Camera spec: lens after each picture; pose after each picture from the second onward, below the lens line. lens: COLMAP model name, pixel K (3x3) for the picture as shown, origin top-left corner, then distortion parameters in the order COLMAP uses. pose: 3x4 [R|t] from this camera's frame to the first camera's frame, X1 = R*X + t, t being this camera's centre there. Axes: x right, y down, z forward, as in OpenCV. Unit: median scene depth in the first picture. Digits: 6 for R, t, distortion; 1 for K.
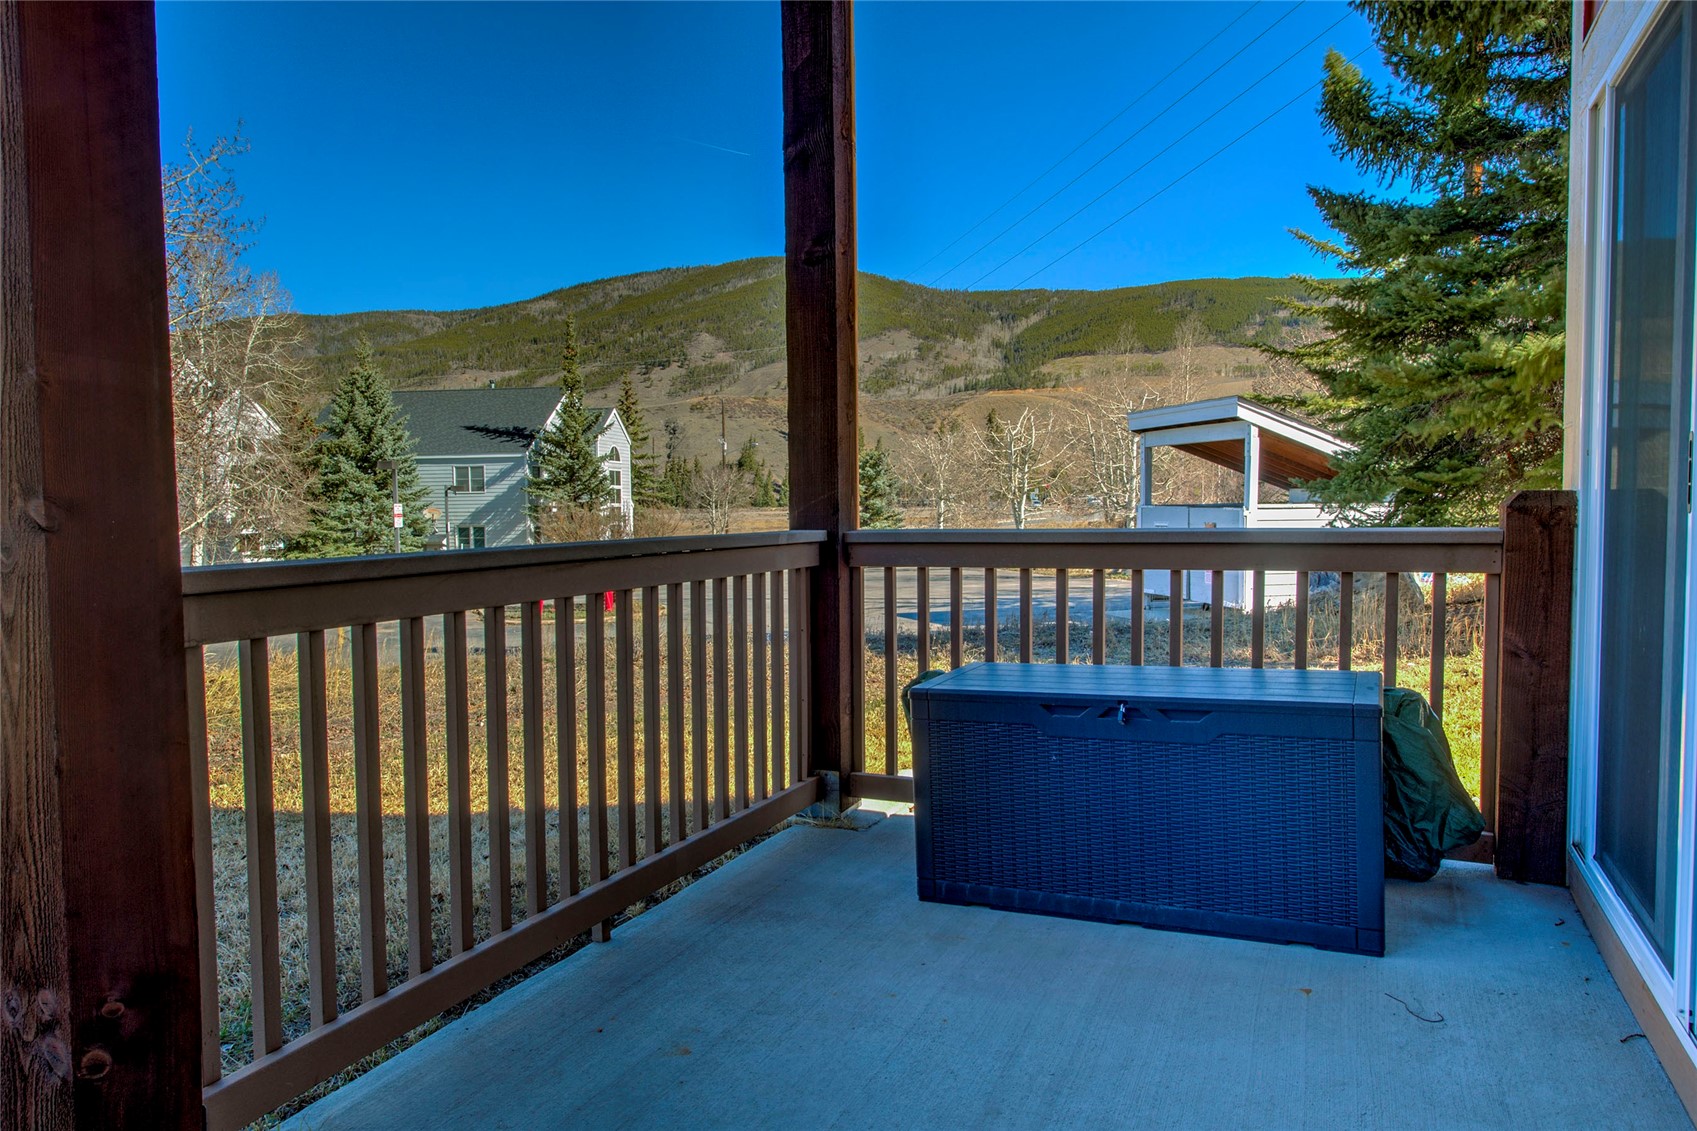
lens RADIAL K [[1124.1, 0, 844.8], [0, 1124.1, 570.6], [0, 0, 1]] dist [0.008374, 0.002500]
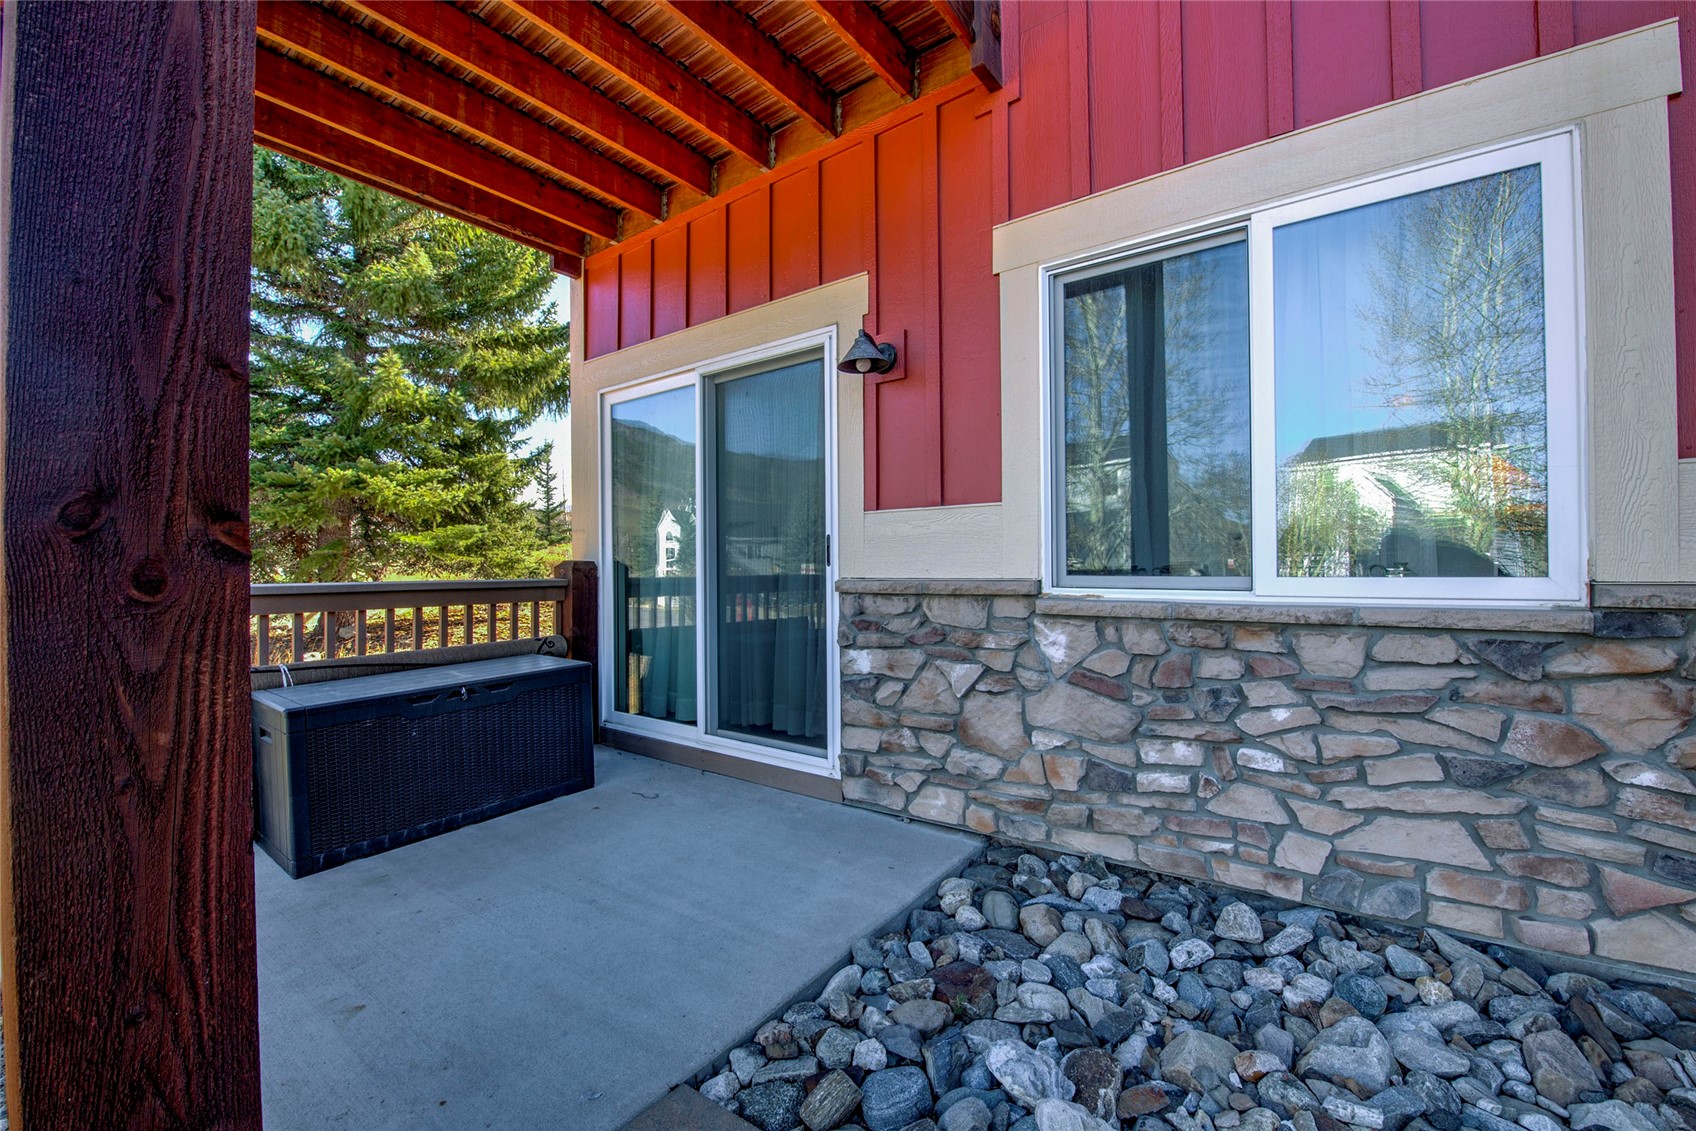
lens RADIAL K [[711.9, 0, 842.4], [0, 711.9, 567.2], [0, 0, 1]] dist [-0.017340, -0.001440]
pose [[0.195136, 0.016290, 0.980641, -0.674800], [0.056285, 0.998028, -0.027779, 0.006149], [-0.979160, 0.060616, 0.193835, 0.276627]]
